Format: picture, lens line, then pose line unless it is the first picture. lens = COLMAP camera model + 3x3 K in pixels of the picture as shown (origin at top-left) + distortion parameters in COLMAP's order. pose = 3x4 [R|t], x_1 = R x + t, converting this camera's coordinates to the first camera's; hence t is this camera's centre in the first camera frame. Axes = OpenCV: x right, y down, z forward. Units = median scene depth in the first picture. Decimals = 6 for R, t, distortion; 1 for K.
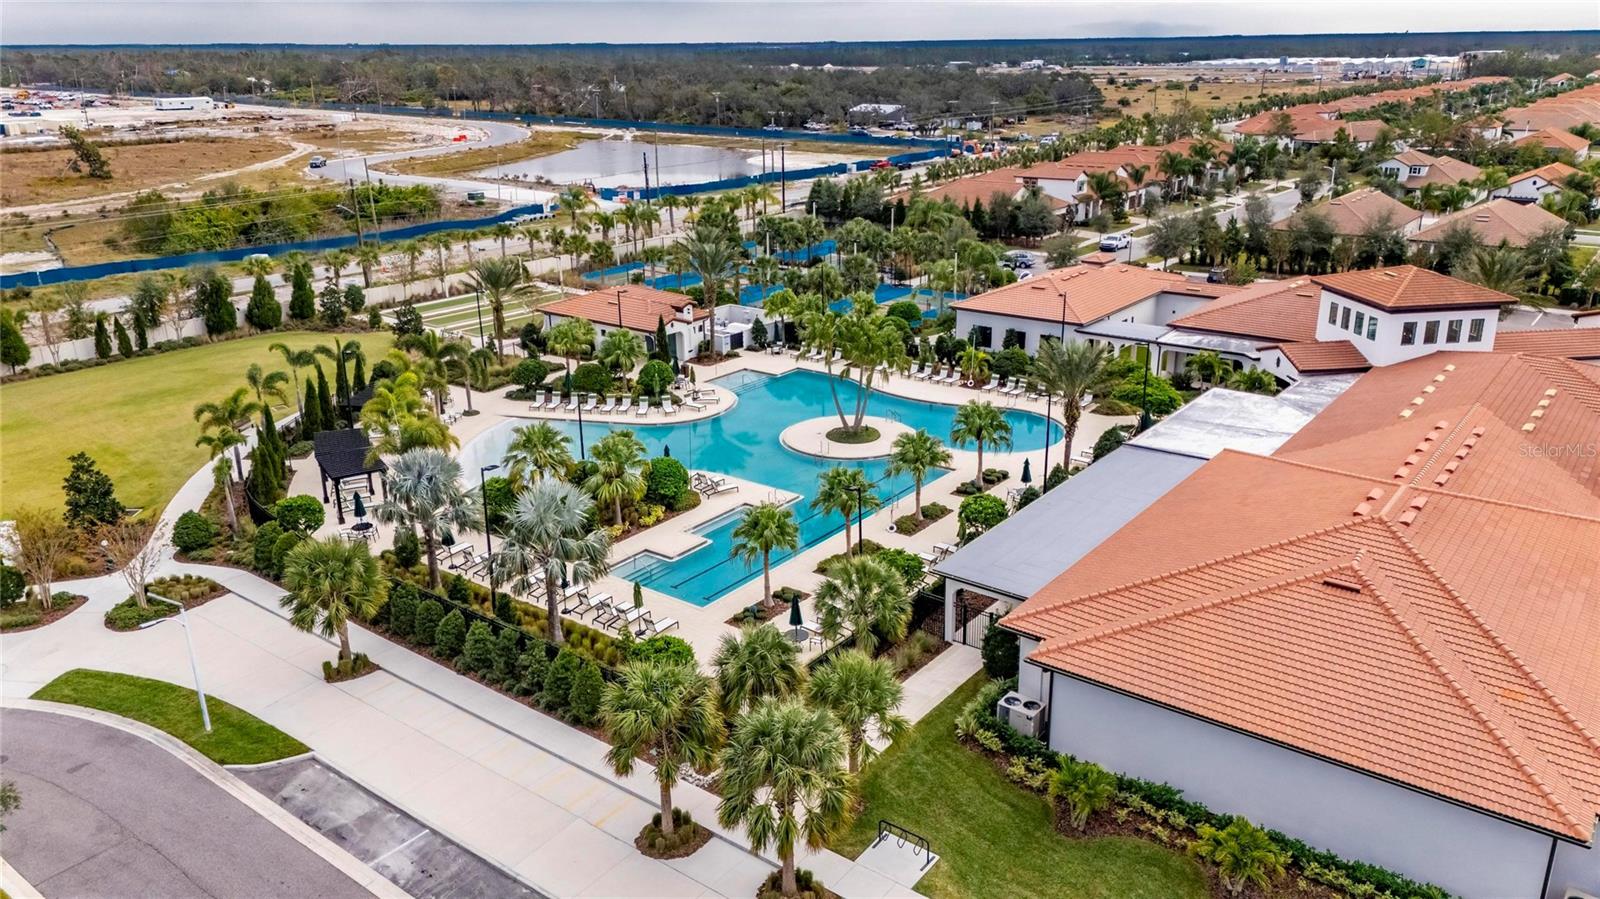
lens RADIAL K [[1165.0, 0, 800.0], [0, 1165.0, 449.5], [0, 0, 1]] dist [0.068015, -0.077783]
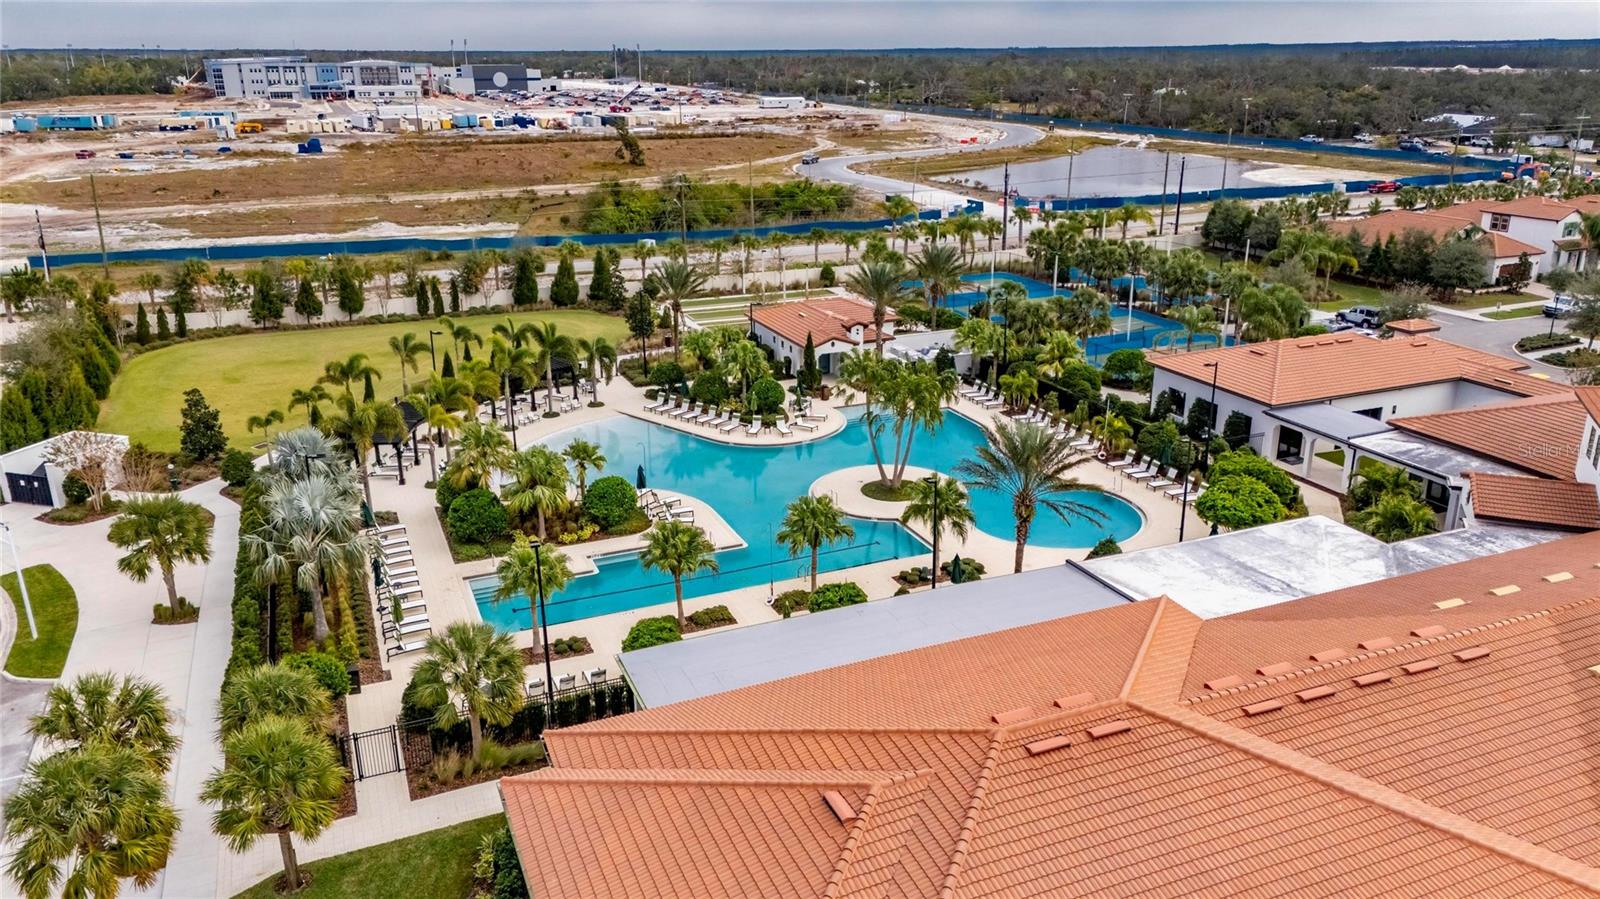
lens RADIAL K [[1165.0, 0, 800.0], [0, 1165.0, 449.5], [0, 0, 1]] dist [0.068015, -0.077783]
pose [[0.865116, 0.162397, -0.474553, 0.262975], [-0.162993, 0.985807, 0.040216, -0.044195], [0.474349, 0.042557, 0.879308, 0.122875]]
